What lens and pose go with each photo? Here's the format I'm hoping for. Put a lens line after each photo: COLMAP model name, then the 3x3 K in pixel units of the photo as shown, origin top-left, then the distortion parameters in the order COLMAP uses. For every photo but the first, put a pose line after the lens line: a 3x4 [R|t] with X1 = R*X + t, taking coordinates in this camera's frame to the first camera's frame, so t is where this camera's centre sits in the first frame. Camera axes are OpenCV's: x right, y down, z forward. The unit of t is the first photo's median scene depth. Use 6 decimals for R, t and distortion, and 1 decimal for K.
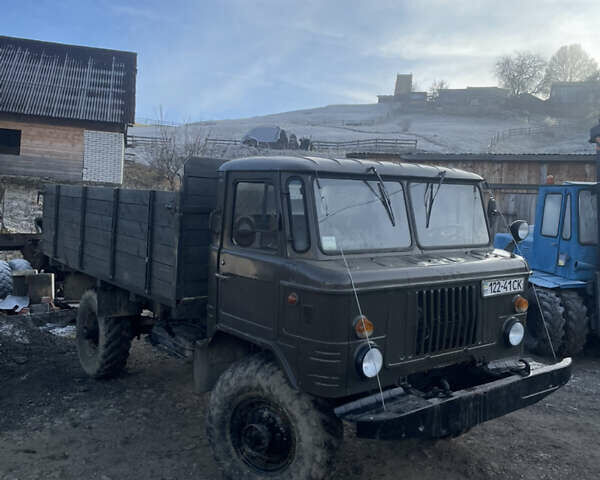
lens RADIAL K [[625.5, 0, 299.0], [0, 625.5, 238.0], [0, 0, 1]] dist [0.080682, 0.001645]
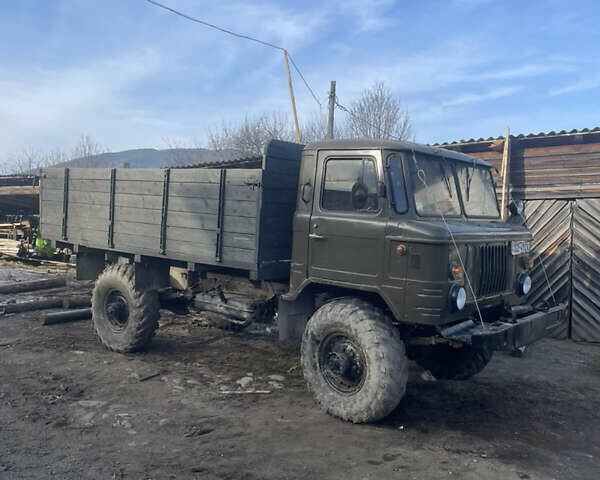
lens RADIAL K [[625.5, 0, 299.0], [0, 625.5, 238.0], [0, 0, 1]] dist [0.080682, 0.001645]
pose [[0.971079, 0.004356, 0.238717, -0.439248], [0.001303, 0.999722, -0.023544, 0.089432], [-0.238753, 0.023175, 0.970804, -0.152488]]
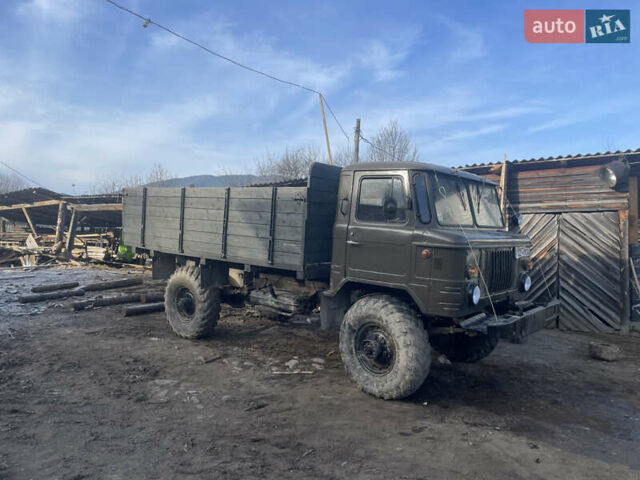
lens RADIAL K [[498.7, 0, 323.1], [0, 498.7, 241.2], [0, 0, 1]] dist [0.079764, -0.001921]
pose [[0.972775, 0.006671, 0.231656, -0.452928], [0.001205, 0.999427, -0.033841, 0.093356], [-0.231749, 0.033199, 0.972209, -0.094803]]
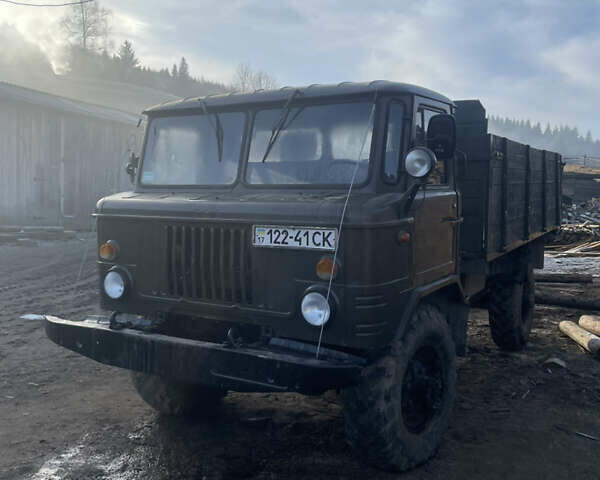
lens RADIAL K [[625.5, 0, 299.0], [0, 625.5, 238.0], [0, 0, 1]] dist [0.080682, 0.001645]
pose [[0.340111, 0.061255, -0.938388, 1.013278], [-0.050041, 0.997641, 0.046986, 0.043970], [0.939053, 0.030978, 0.342374, 0.772769]]
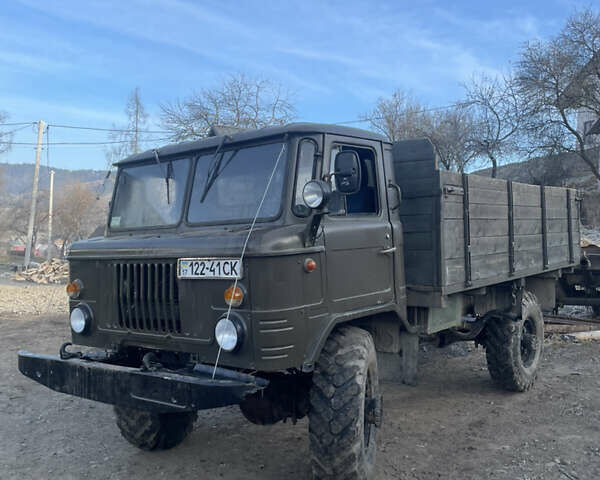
lens RADIAL K [[625.5, 0, 299.0], [0, 625.5, 238.0], [0, 0, 1]] dist [0.080682, 0.001645]
pose [[0.208533, -0.028575, -0.977598, 1.123297], [-0.020935, 0.999214, -0.033672, 0.063972], [0.977791, 0.027488, 0.207771, 0.961588]]
